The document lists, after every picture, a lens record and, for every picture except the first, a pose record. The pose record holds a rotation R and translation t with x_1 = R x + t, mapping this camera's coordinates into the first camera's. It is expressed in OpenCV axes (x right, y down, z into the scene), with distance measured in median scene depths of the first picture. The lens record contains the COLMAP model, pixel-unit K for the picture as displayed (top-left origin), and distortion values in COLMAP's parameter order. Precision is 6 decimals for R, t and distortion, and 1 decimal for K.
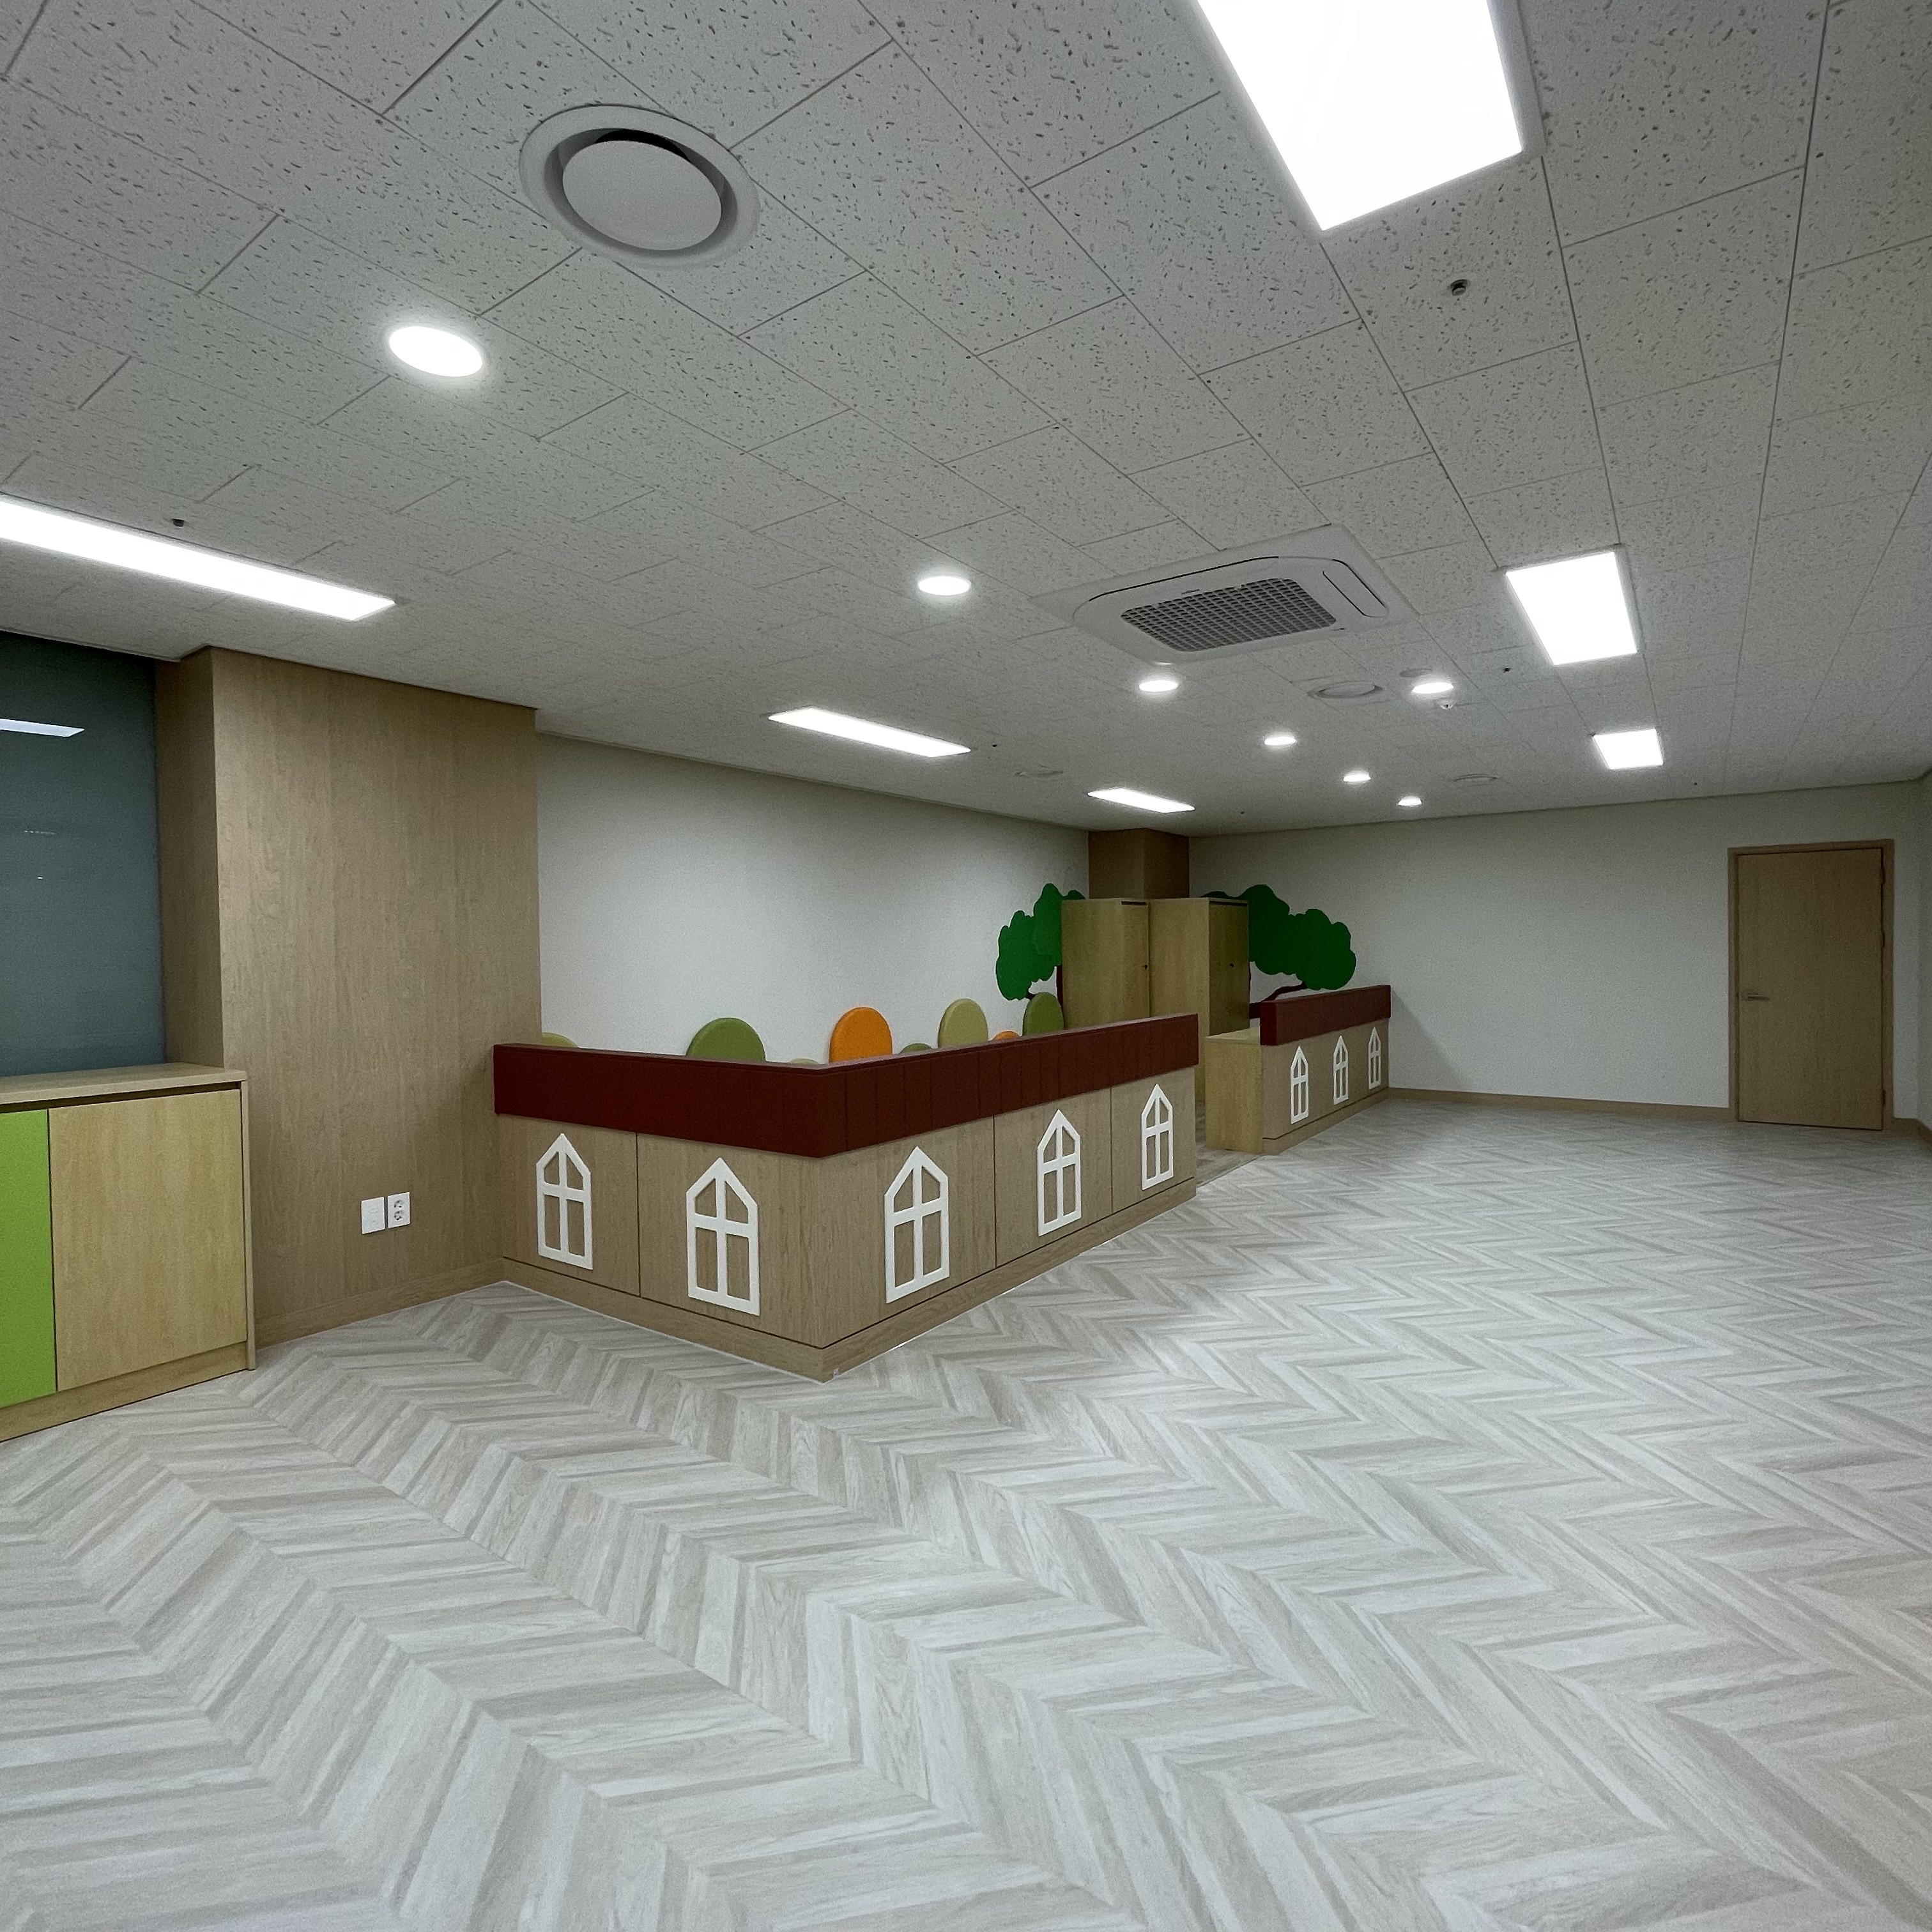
lens RADIAL K [[1043.6, 0, 966.0], [0, 1043.6, 966.0], [0, 0, 1]] dist [0.004263, 0.001207]
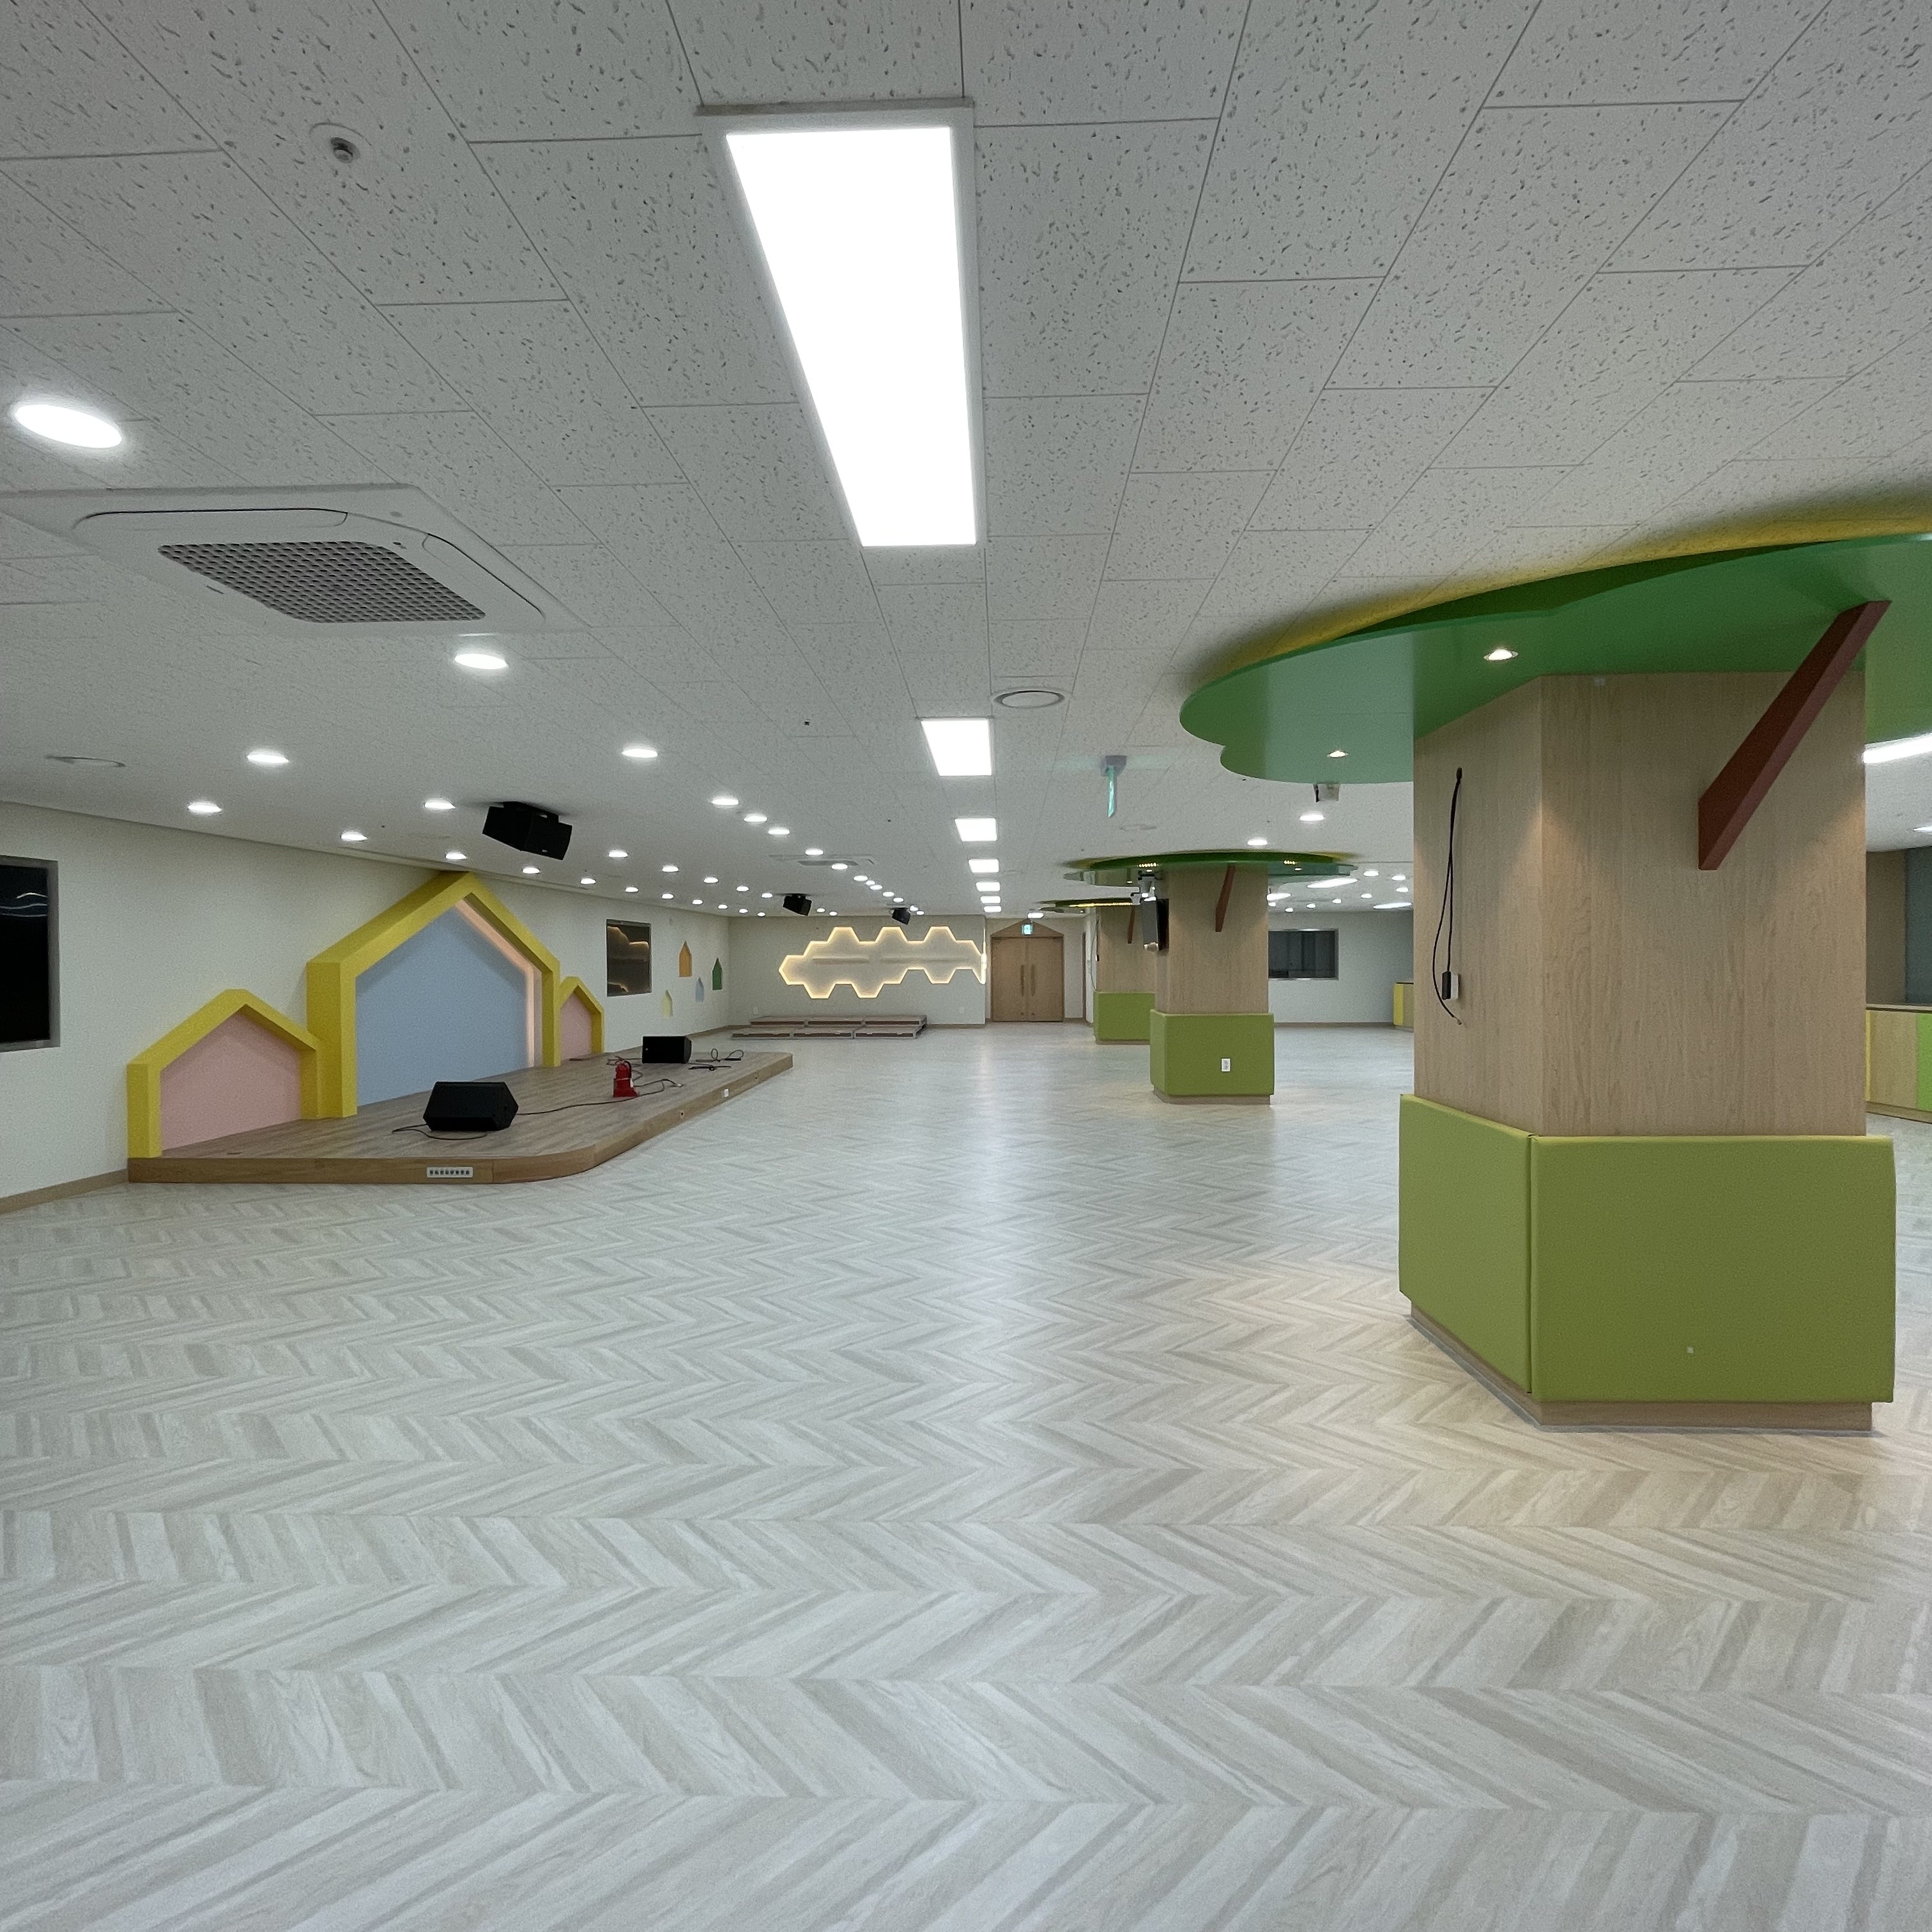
lens RADIAL K [[1043.6, 0, 966.0], [0, 1043.6, 966.0], [0, 0, 1]] dist [0.004263, 0.001207]
pose [[-0.835221, 0.024068, -0.549387, 0.550167], [0.009765, 0.999533, 0.028942, -0.070638], [0.549828, 0.018808, -0.835066, 1.866068]]
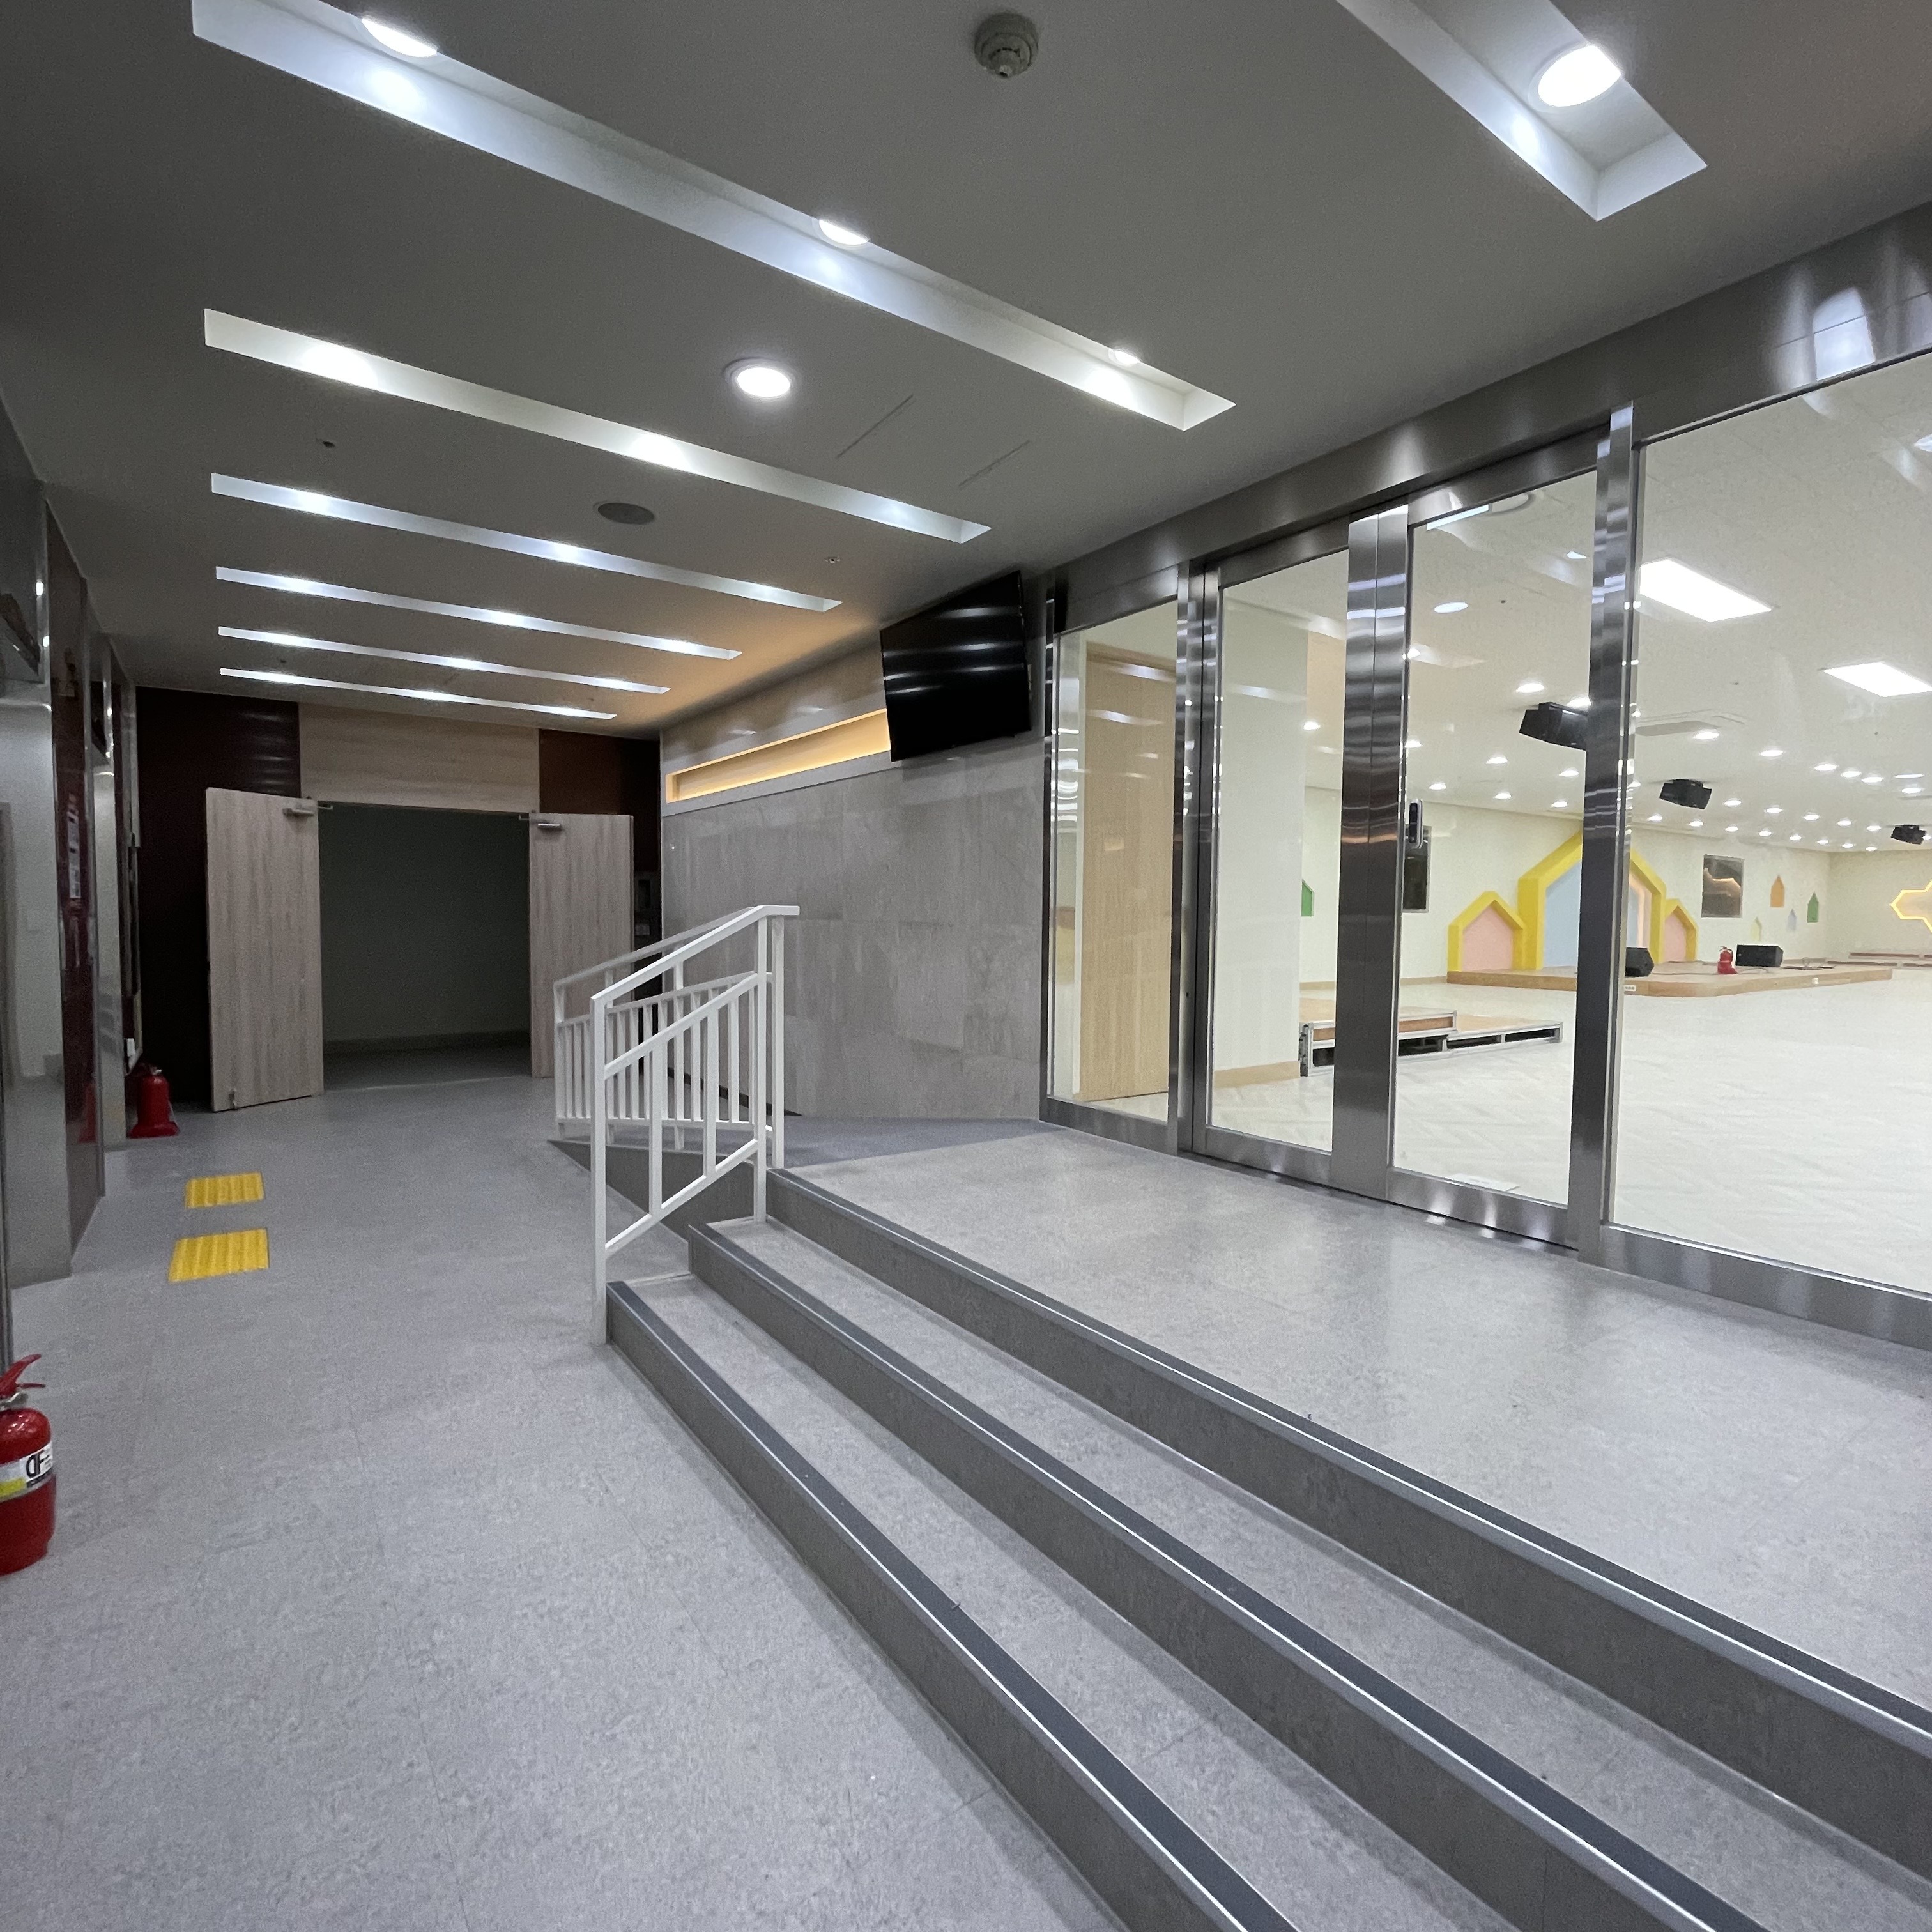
lens RADIAL K [[1043.6, 0, 966.0], [0, 1043.6, 966.0], [0, 0, 1]] dist [0.004263, 0.001207]
pose [[-0.945271, -0.007308, 0.326204, 0.850912], [0.012504, 0.998204, 0.058595, -0.016609], [-0.326046, 0.059467, -0.943482, 2.699397]]
